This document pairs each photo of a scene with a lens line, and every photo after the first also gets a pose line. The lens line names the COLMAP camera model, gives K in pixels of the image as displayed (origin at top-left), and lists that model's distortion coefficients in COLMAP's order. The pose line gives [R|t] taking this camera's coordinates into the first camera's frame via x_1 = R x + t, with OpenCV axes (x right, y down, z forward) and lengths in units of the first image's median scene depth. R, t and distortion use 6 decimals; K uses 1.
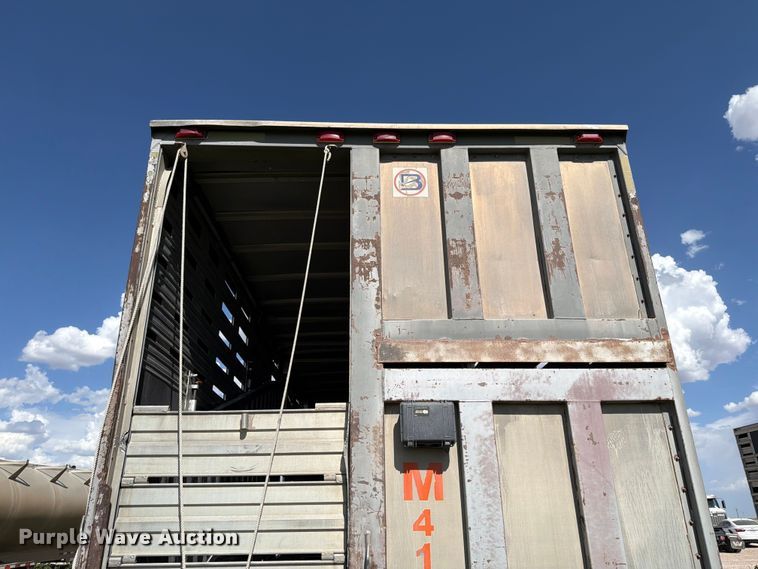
lens RADIAL K [[537.6, 0, 381.2], [0, 537.6, 284.9], [0, 0, 1]] dist [0.101161, -0.145478]
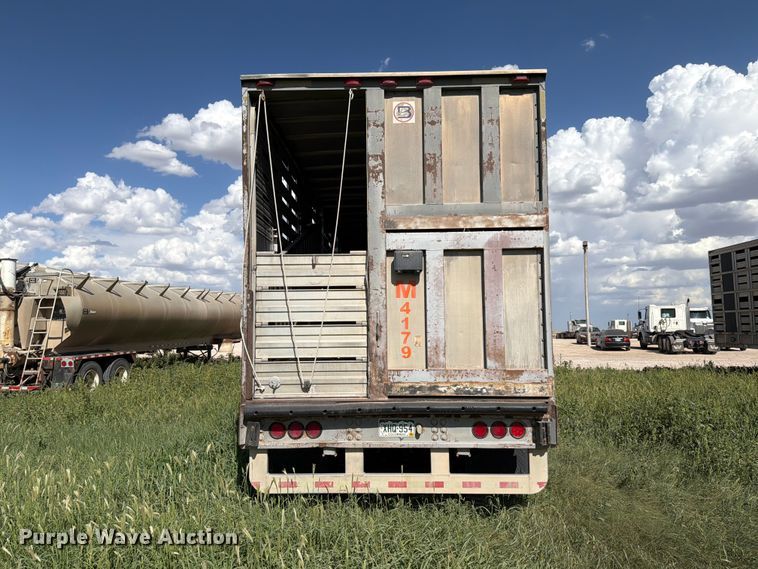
lens RADIAL K [[515.9, 0, 377.2], [0, 515.9, 288.4], [0, 0, 1]] dist [0.169362, -0.343963]
pose [[0.998742, 0.001135, -0.050133, 0.060946], [0.015345, 0.944866, 0.327098, -0.236098], [0.047741, -0.327455, 0.943660, -0.711139]]
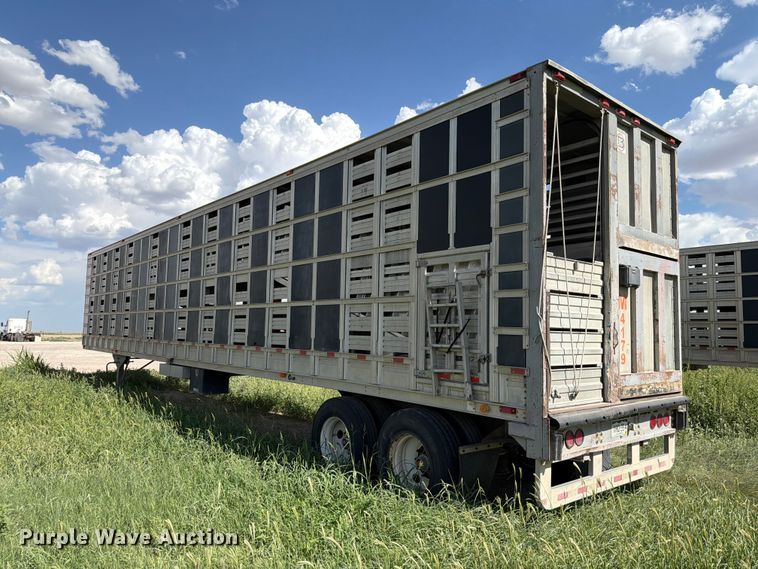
lens RADIAL K [[537.6, 0, 381.2], [0, 537.6, 284.9], [0, 0, 1]] dist [0.101161, -0.145478]
pose [[0.778419, 0.080958, 0.622503, -1.858099], [-0.273881, 0.936090, 0.220737, 0.074569], [-0.564848, -0.342317, 0.750843, -0.065483]]
